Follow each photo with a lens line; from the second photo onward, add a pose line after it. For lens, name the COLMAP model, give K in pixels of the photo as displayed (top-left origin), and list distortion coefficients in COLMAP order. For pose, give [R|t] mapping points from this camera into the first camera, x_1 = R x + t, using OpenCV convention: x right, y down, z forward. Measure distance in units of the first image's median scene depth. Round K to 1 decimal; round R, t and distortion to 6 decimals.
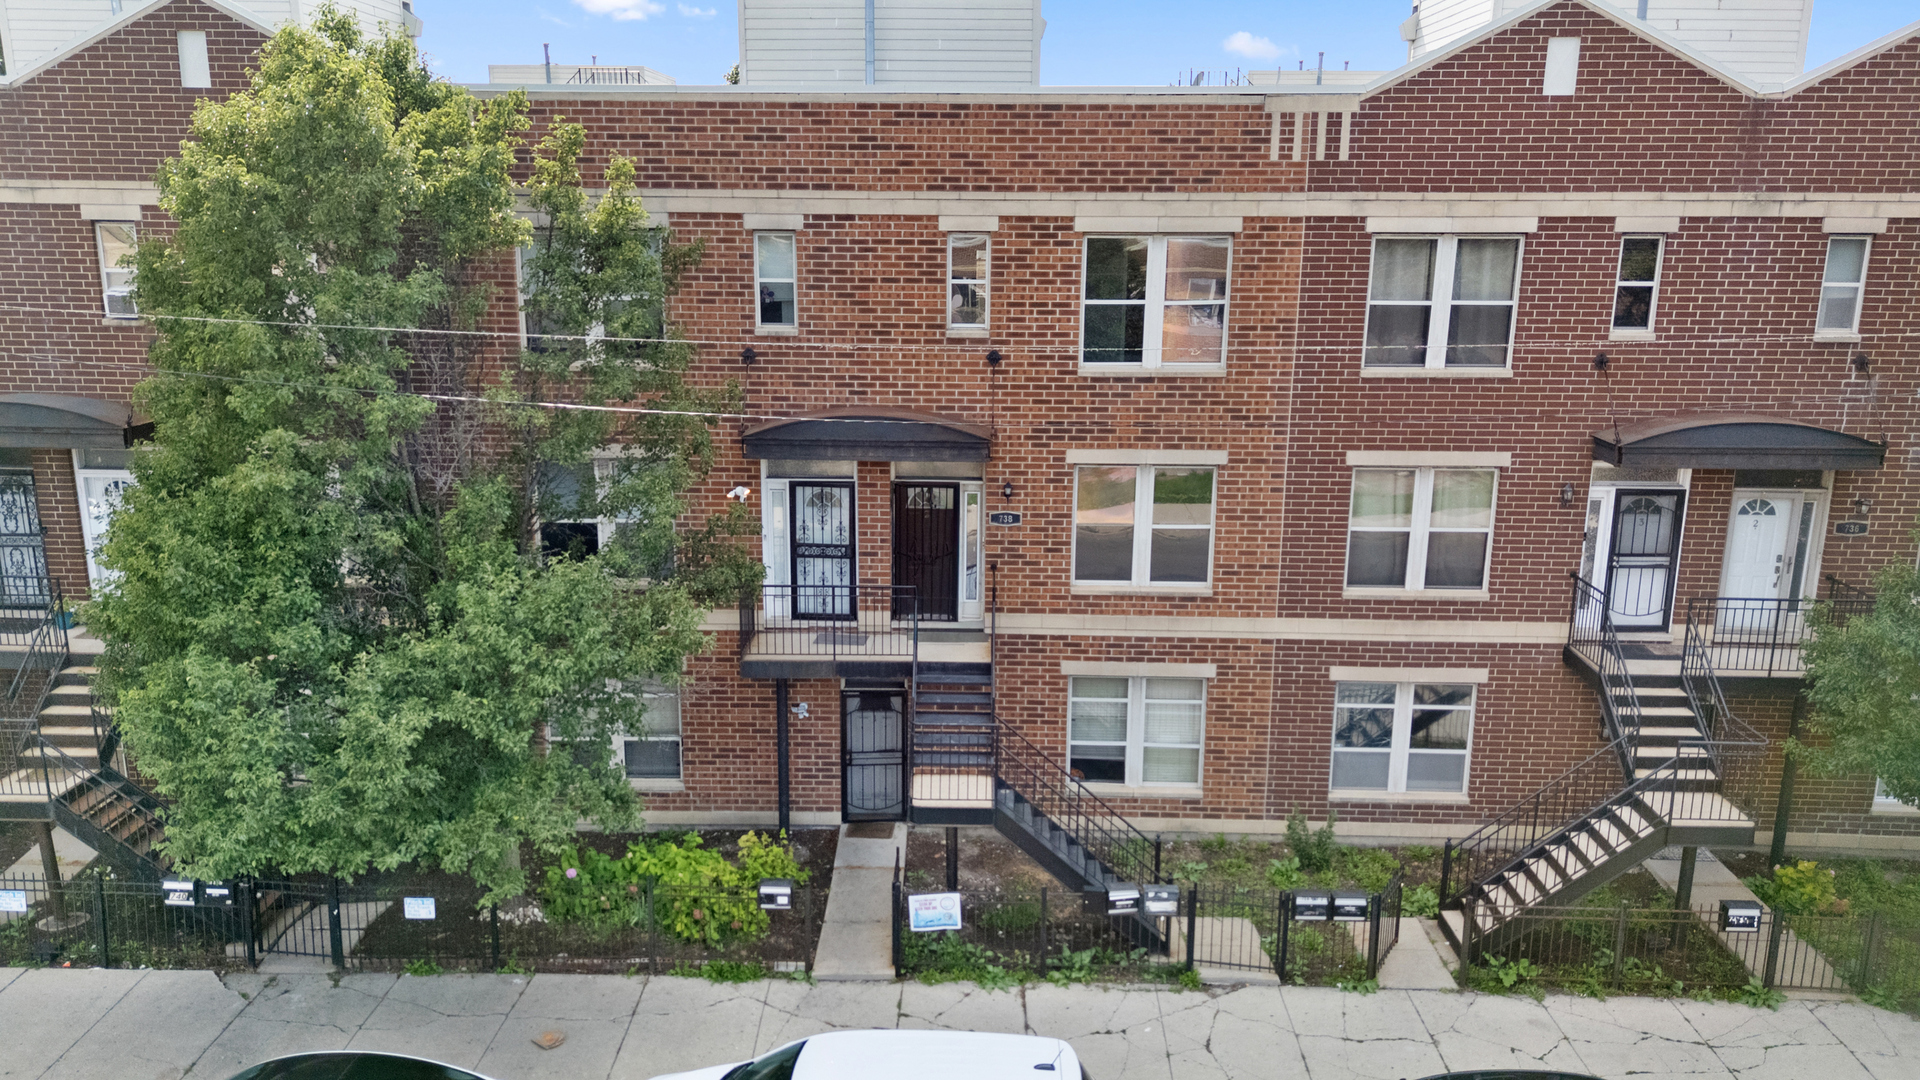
lens RADIAL K [[1404.3, 0, 960.0], [0, 1404.3, 540.0], [0, 0, 1]] dist [0.047869, -0.002862]
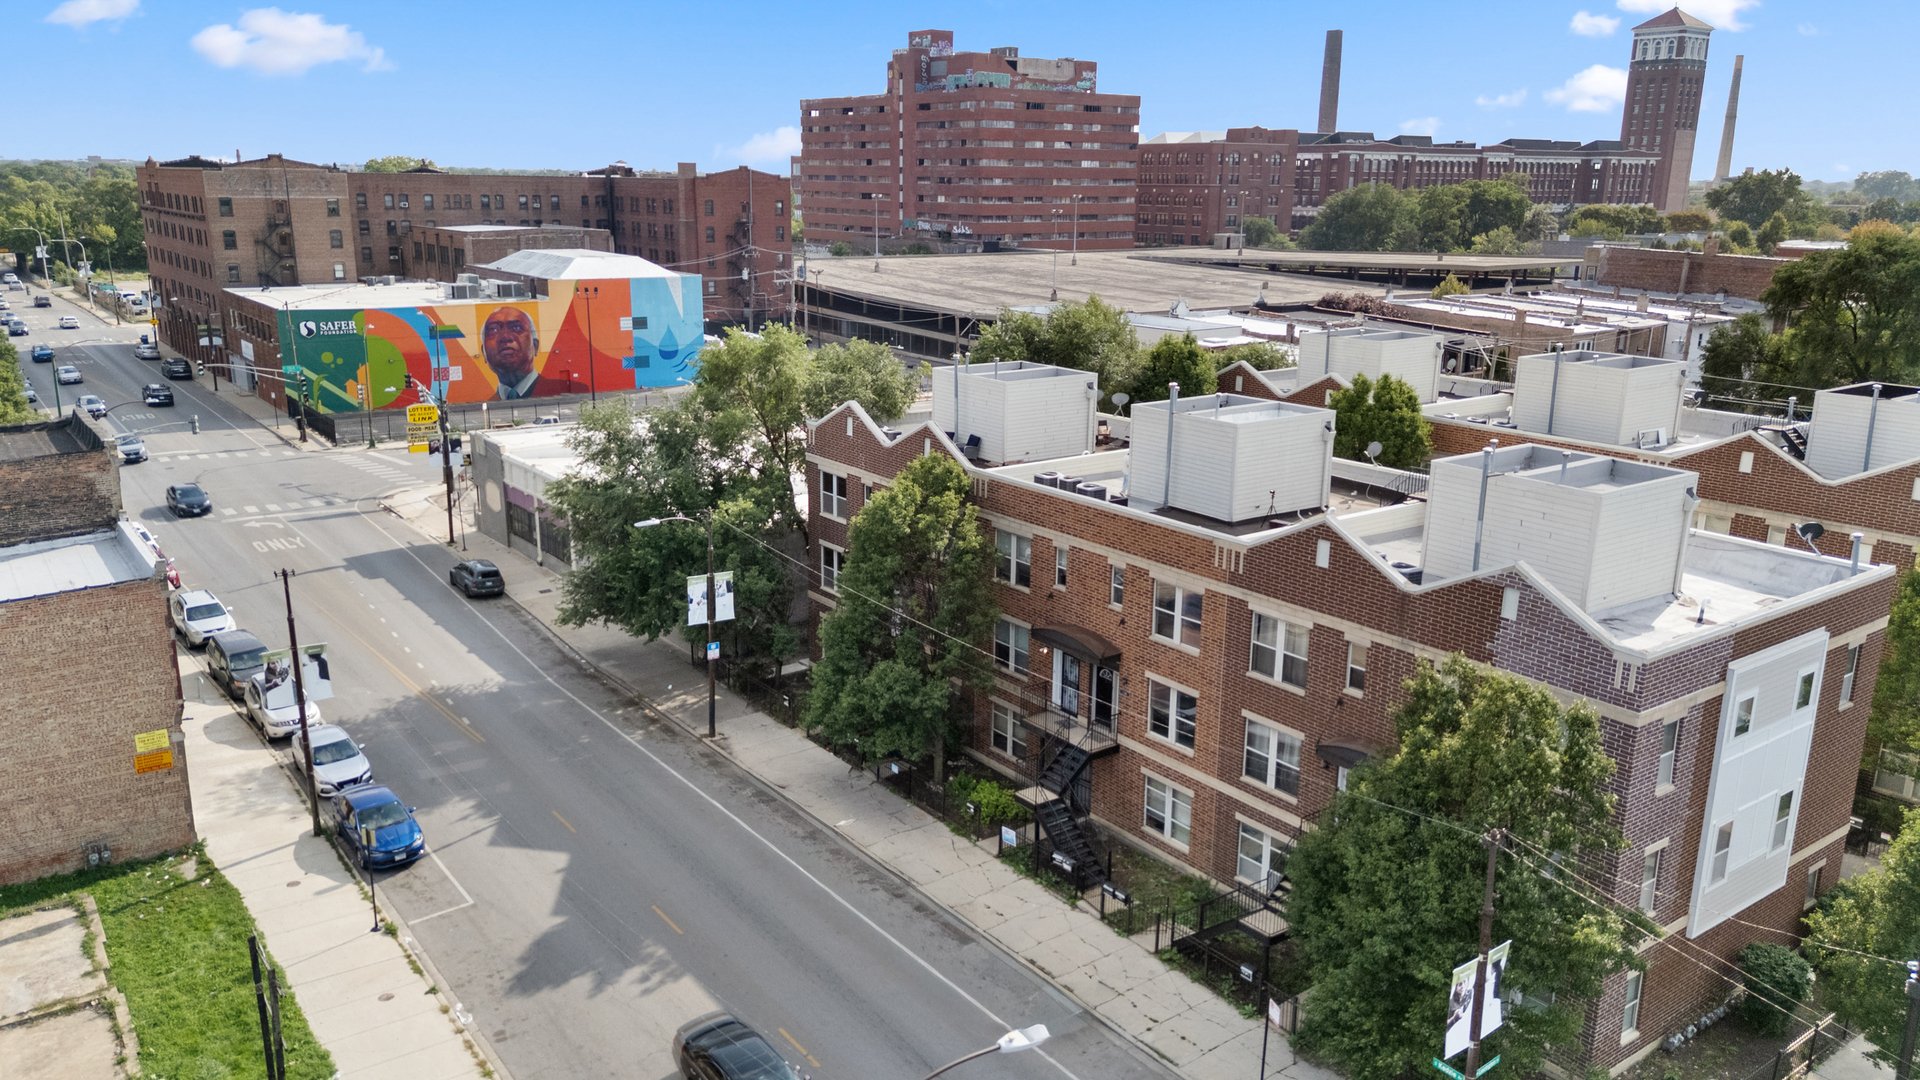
lens RADIAL K [[1404.3, 0, 960.0], [0, 1404.3, 540.0], [0, 0, 1]] dist [0.047869, -0.002862]
pose [[0.619797, 0.199039, -0.759102, 1.567641], [-0.198094, 0.975658, 0.094079, -0.425202], [0.759349, 0.092064, 0.644138, -0.658179]]
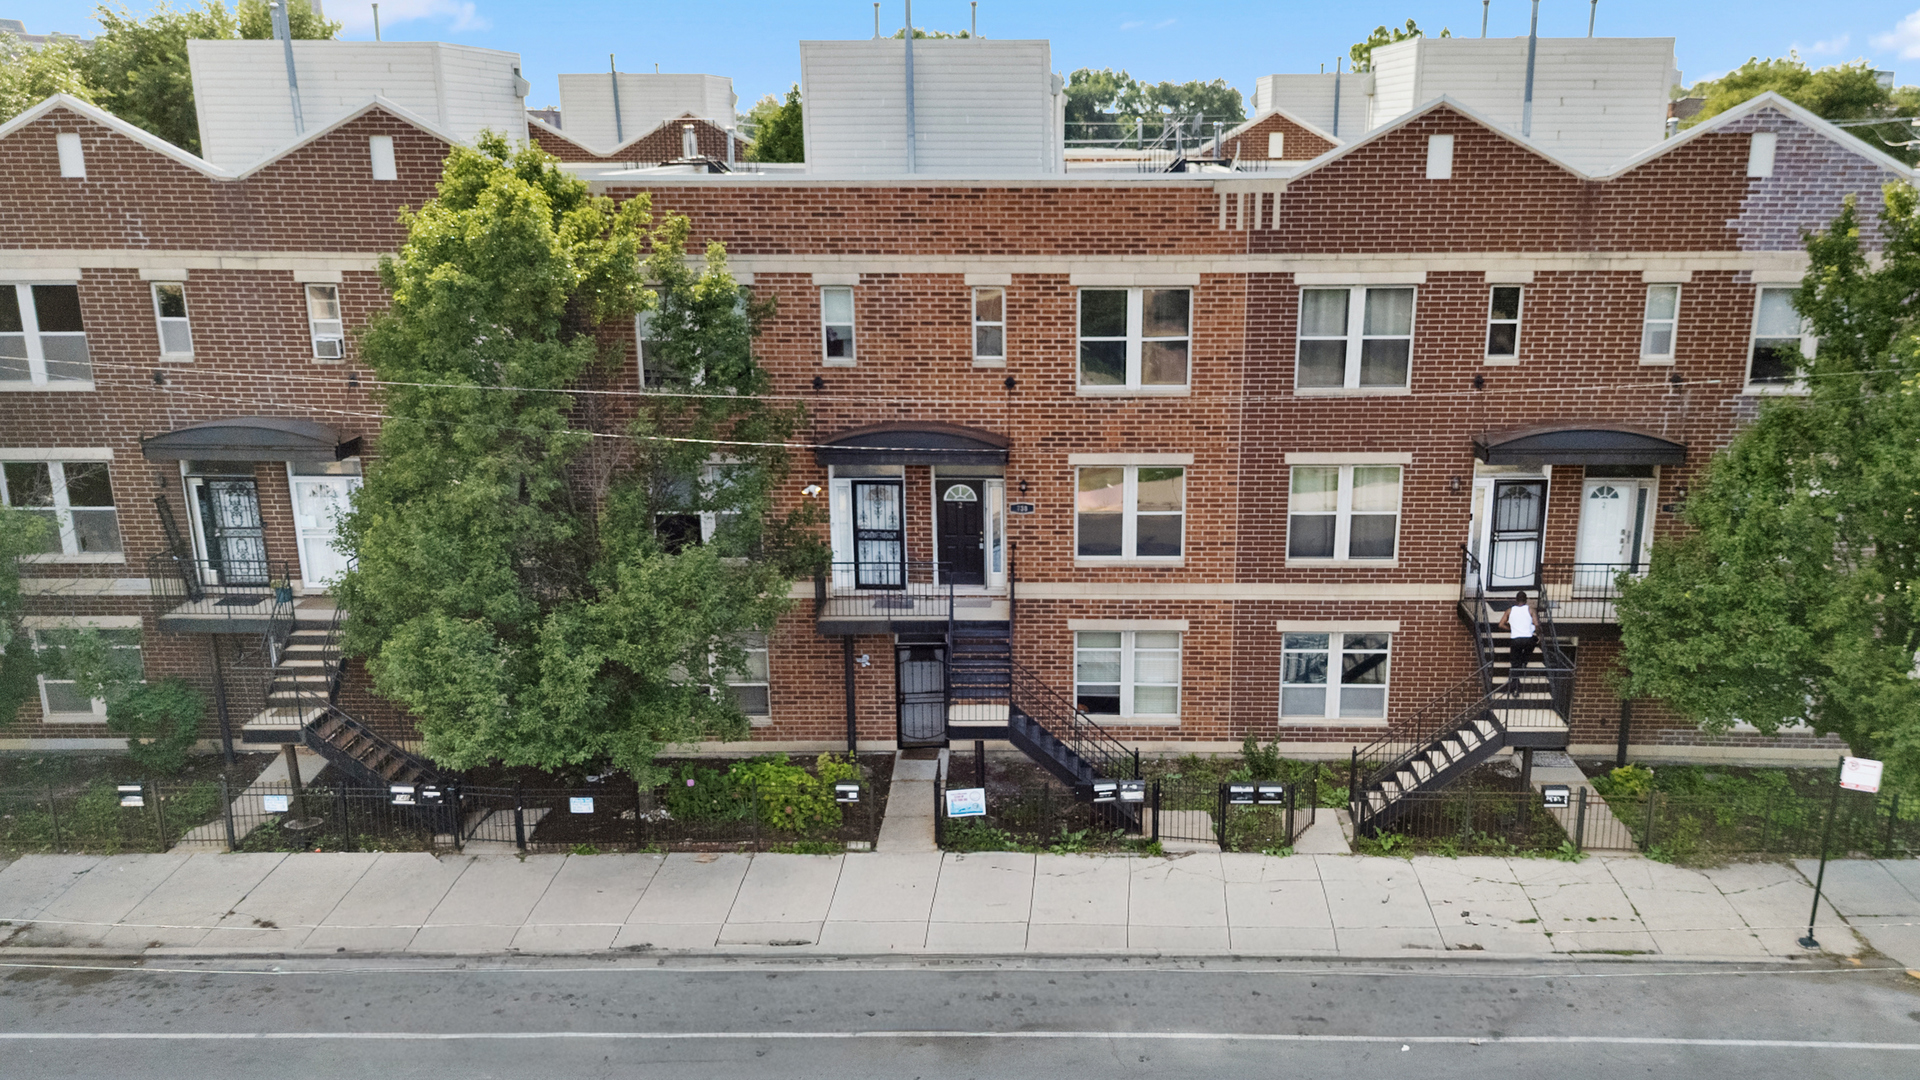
lens RADIAL K [[1504.3, 0, 1046.1], [0, 1504.3, 581.9], [0, 0, 1]] dist [0.058980, -0.003271]
pose [[0.999885, -0.011300, 0.010097, 0.042367], [0.010809, 0.998814, 0.047467, -0.013672], [-0.010621, -0.047352, 0.998822, -0.391002]]
